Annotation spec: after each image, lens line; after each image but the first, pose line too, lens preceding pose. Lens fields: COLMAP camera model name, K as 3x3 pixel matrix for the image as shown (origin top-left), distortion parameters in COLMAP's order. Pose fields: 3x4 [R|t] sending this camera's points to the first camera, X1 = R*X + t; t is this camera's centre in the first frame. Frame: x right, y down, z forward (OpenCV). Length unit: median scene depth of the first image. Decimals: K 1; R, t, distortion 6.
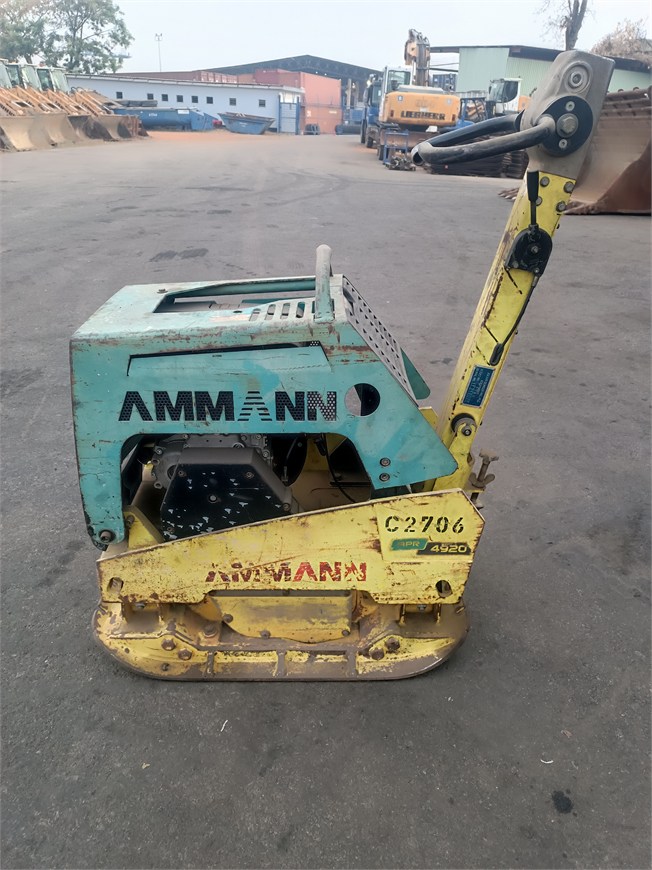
lens RADIAL K [[631.7, 0, 326.0], [0, 631.7, 435.0], [0, 0, 1]] dist [0.050248, -0.043076]
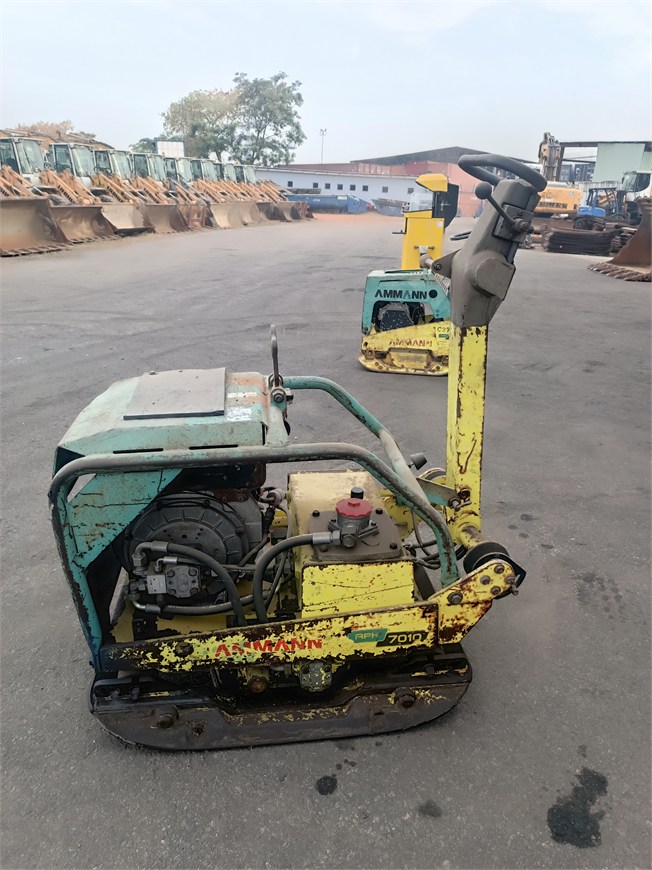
lens RADIAL K [[631.7, 0, 326.0], [0, 631.7, 435.0], [0, 0, 1]] dist [0.050248, -0.043076]
pose [[0.977860, 0.081820, -0.192599, 0.008297], [-0.101937, 0.990054, -0.096961, 0.044969], [0.182750, 0.114447, 0.976475, -0.104042]]
